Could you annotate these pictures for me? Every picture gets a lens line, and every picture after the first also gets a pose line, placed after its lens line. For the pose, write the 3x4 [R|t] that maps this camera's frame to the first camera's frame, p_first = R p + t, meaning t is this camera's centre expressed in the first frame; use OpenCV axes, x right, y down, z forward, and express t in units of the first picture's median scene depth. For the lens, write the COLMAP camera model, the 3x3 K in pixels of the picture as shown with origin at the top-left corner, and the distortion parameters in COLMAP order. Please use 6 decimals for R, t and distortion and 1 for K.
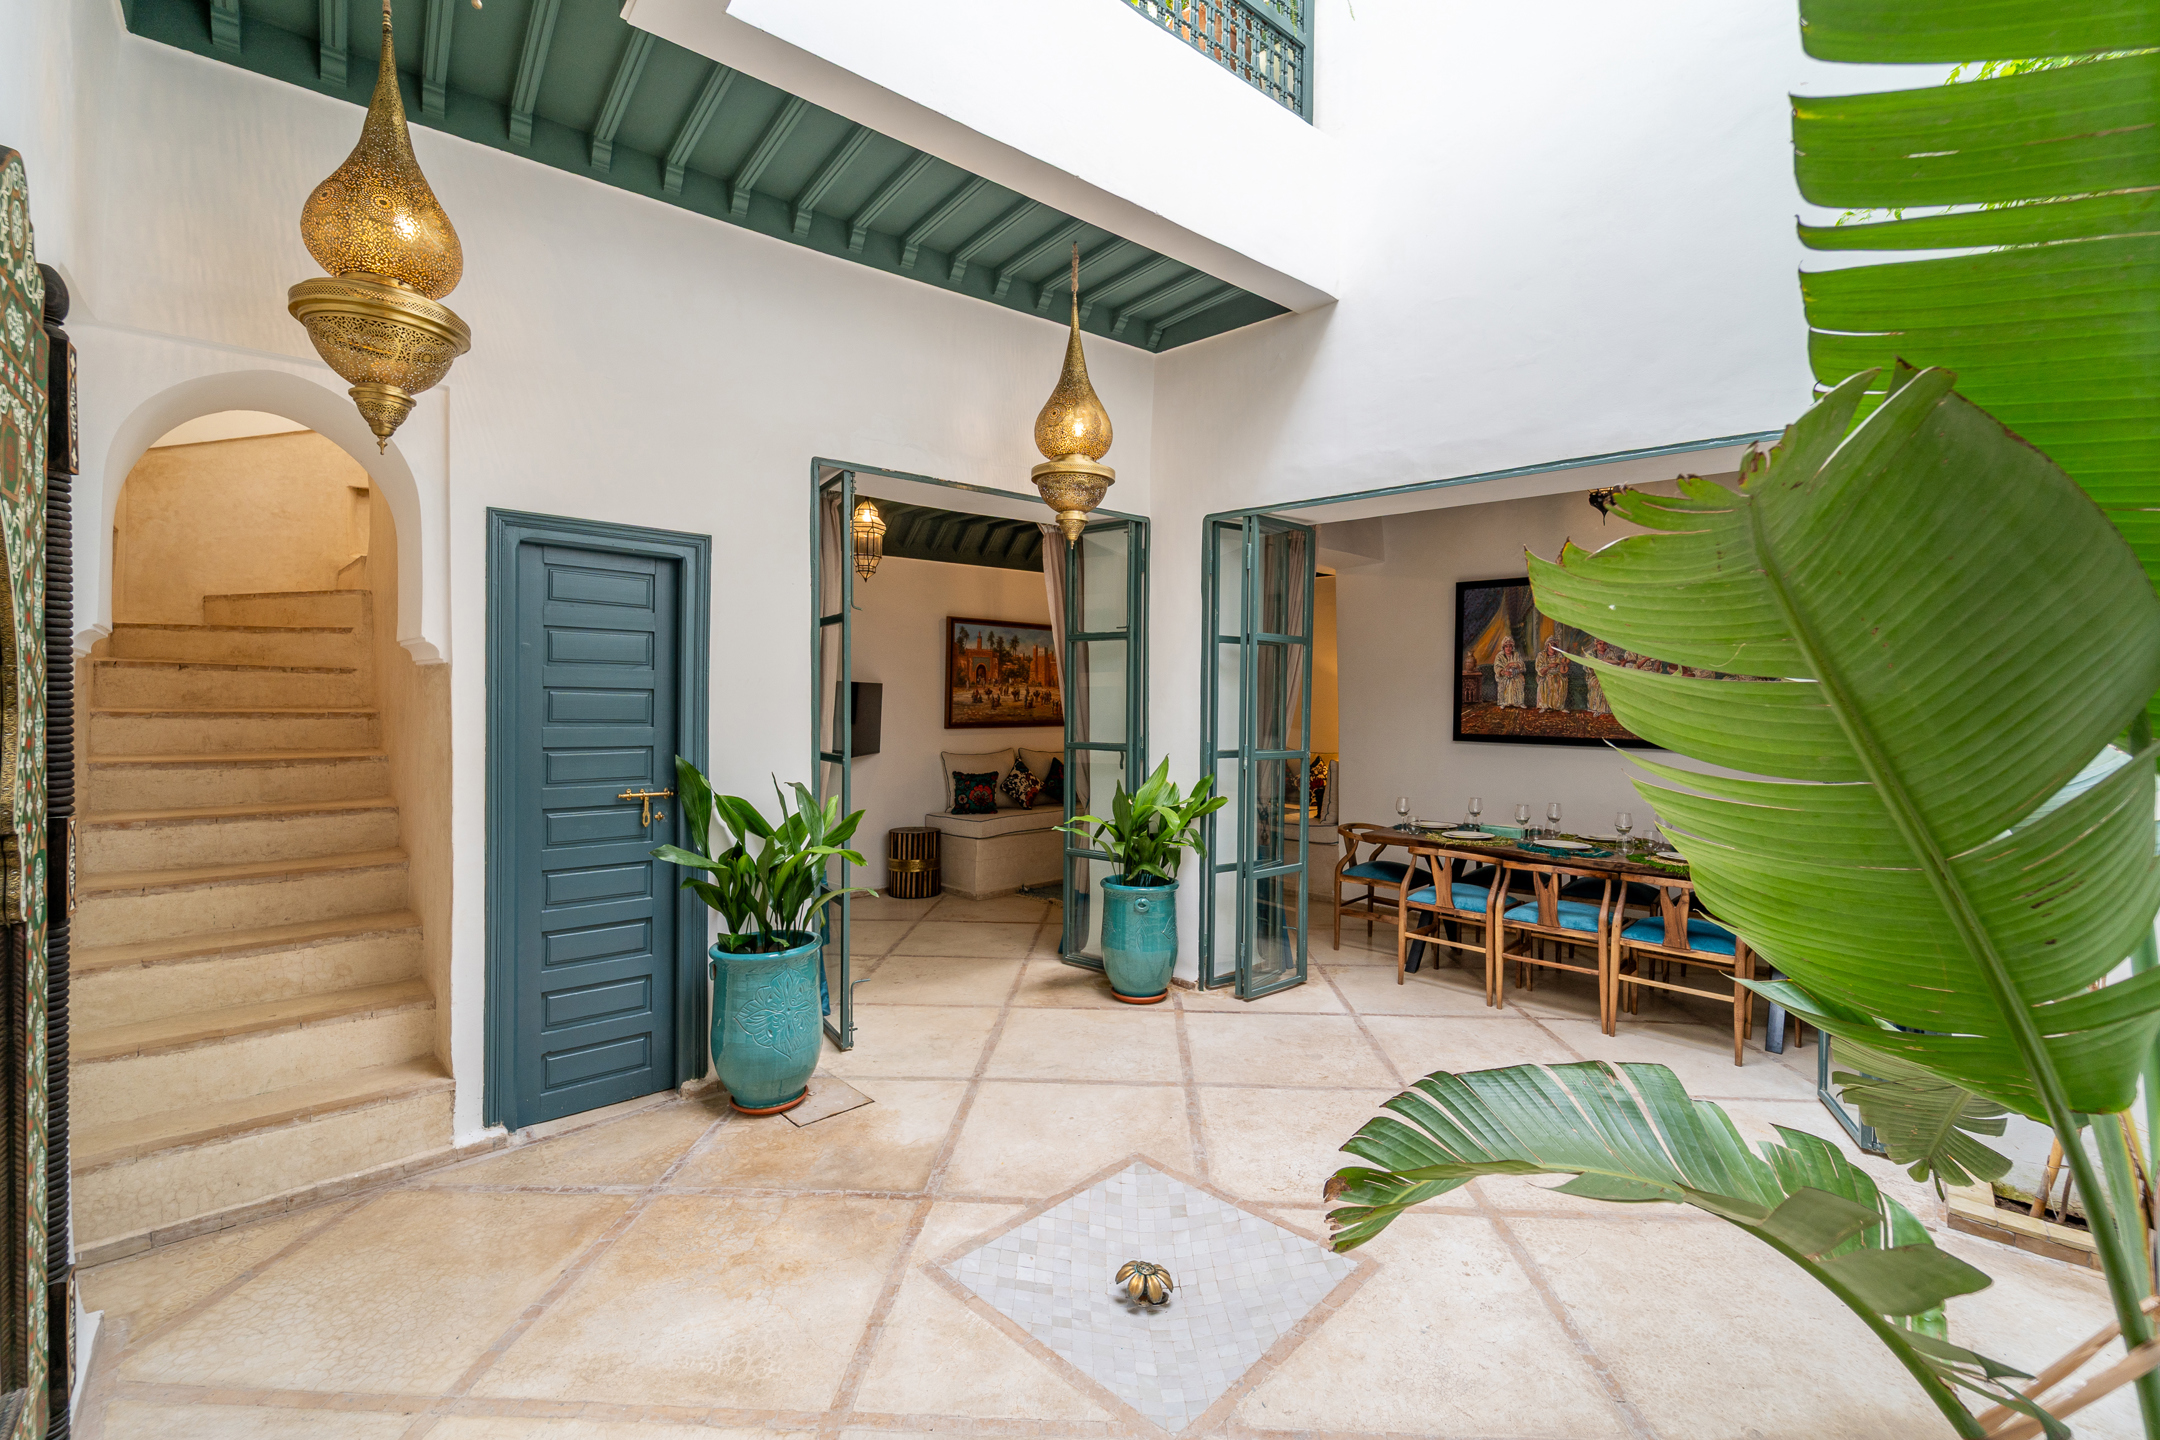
lens RADIAL K [[903.7, 0, 1081.1], [0, 903.7, 707.6], [0, 0, 1]] dist [-0.000198, -0.000046]
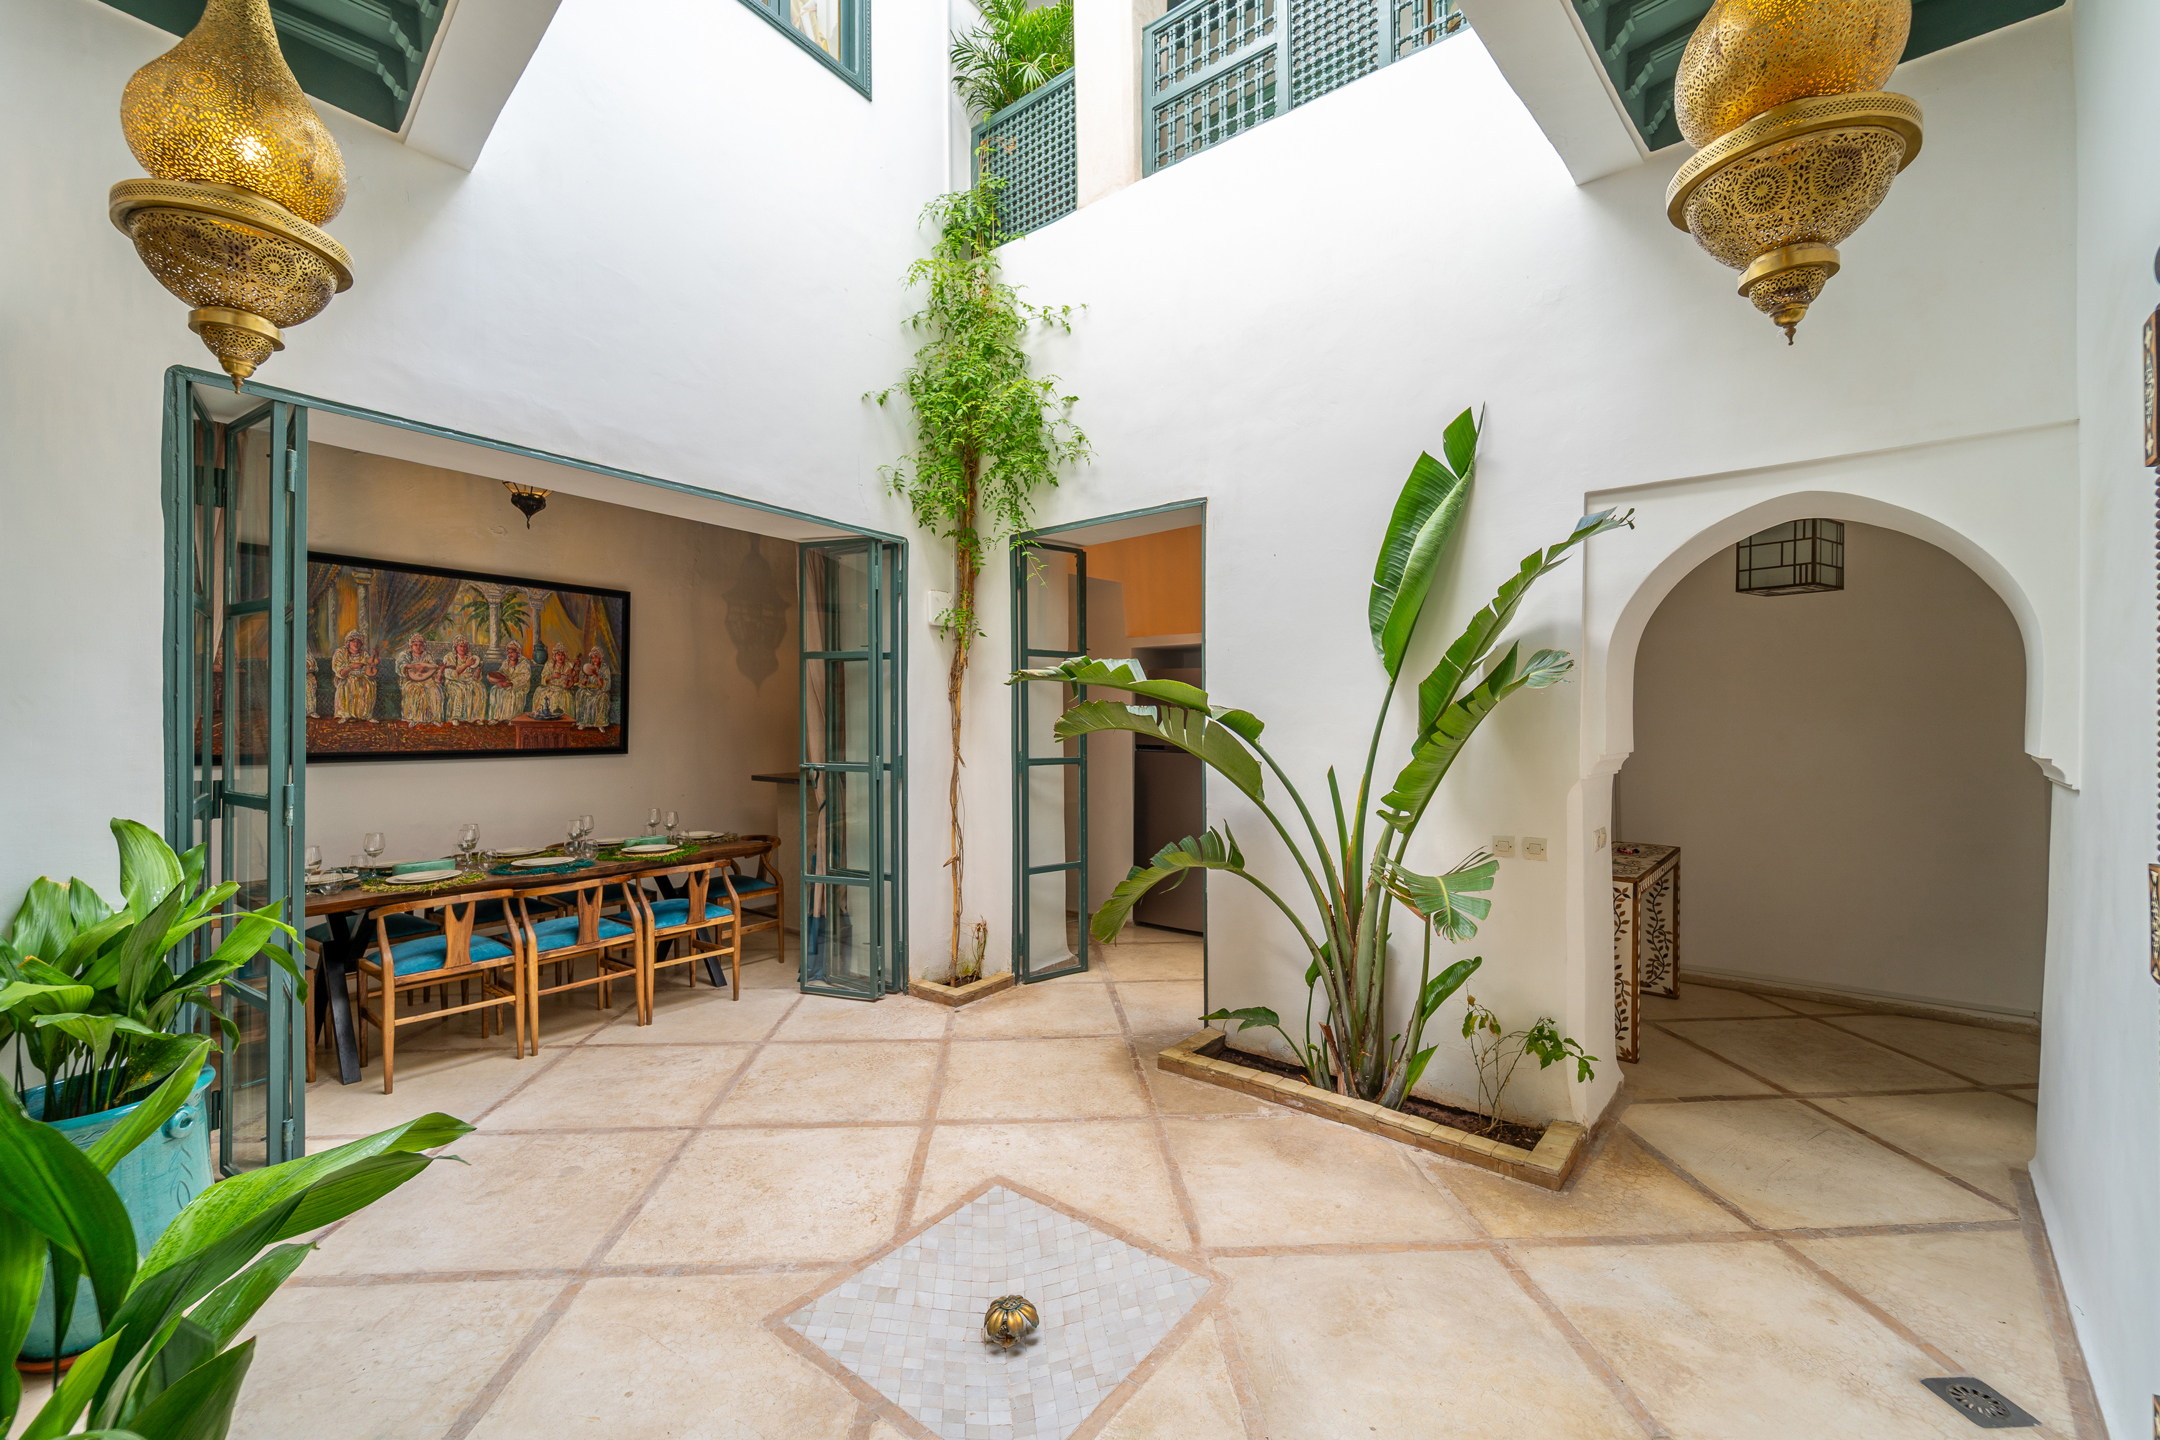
lens RADIAL K [[903.7, 0, 1081.1], [0, 903.7, 707.6], [0, 0, 1]] dist [-0.000198, -0.000046]
pose [[-0.131665, -0.001683, 0.991293, -0.462615], [0.000766, 0.999998, 0.001800, -0.011436], [-0.991294, 0.000997, -0.131663, 0.540360]]
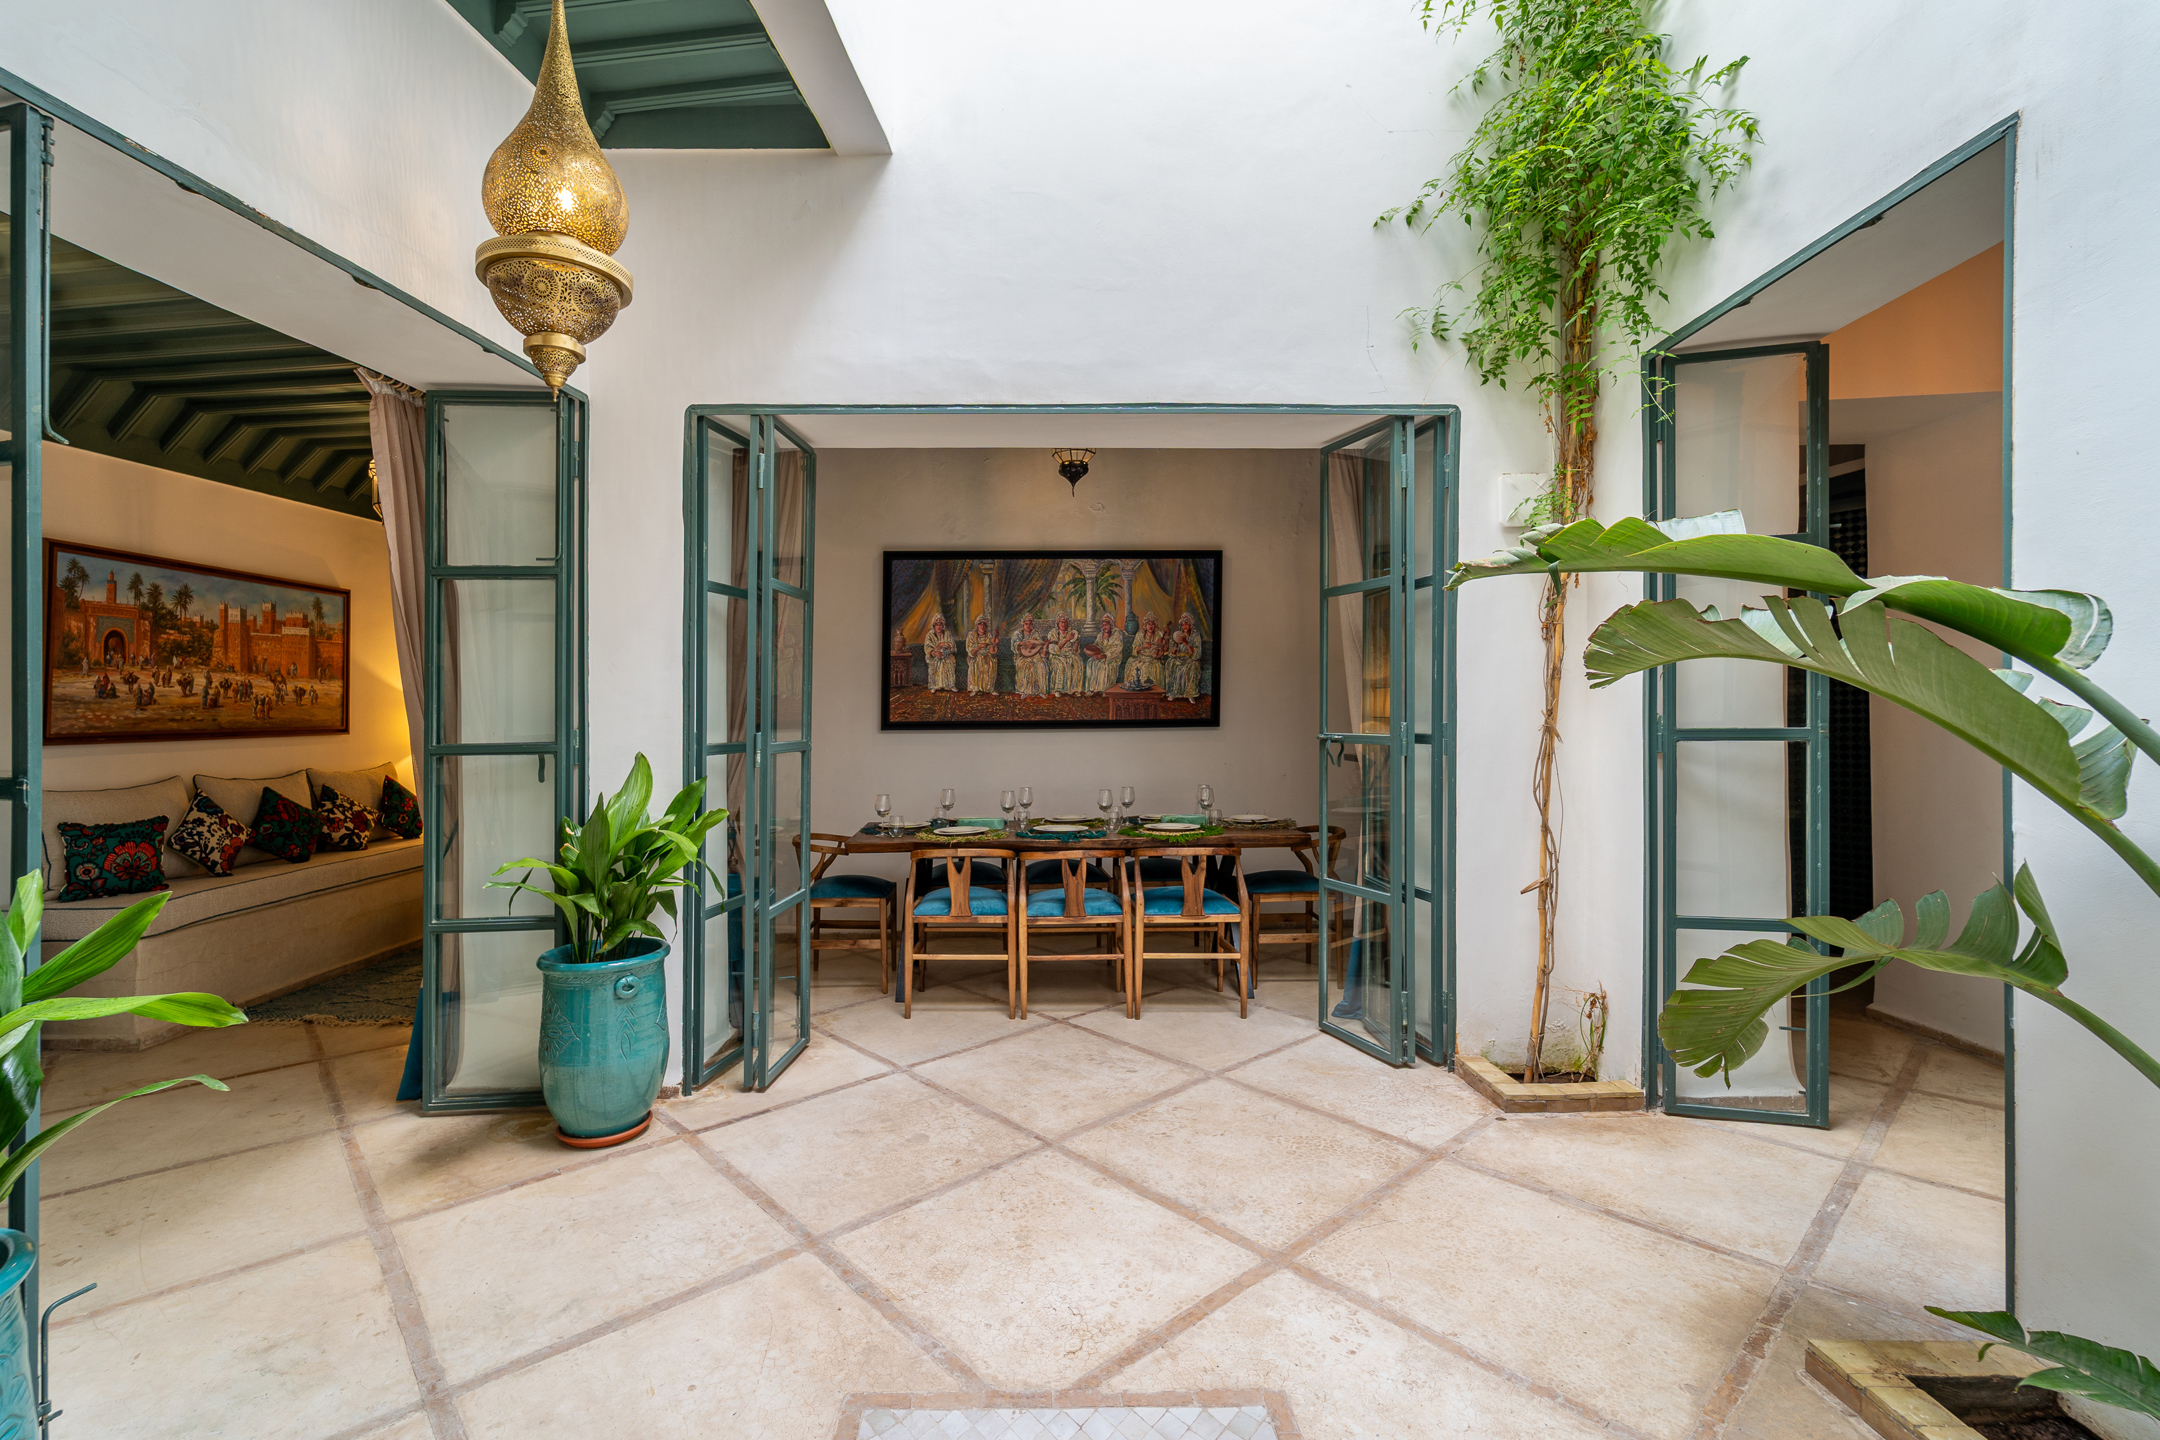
lens RADIAL K [[966.9, 0, 998.7], [0, 966.9, 714.5], [0, 0, 1]] dist [-0.002363, -0.000533]
pose [[0.732007, -0.020821, 0.680979, -0.188881], [0.025085, 0.999679, 0.003601, 0.026641], [-0.680835, 0.014447, 0.732294, 0.294868]]
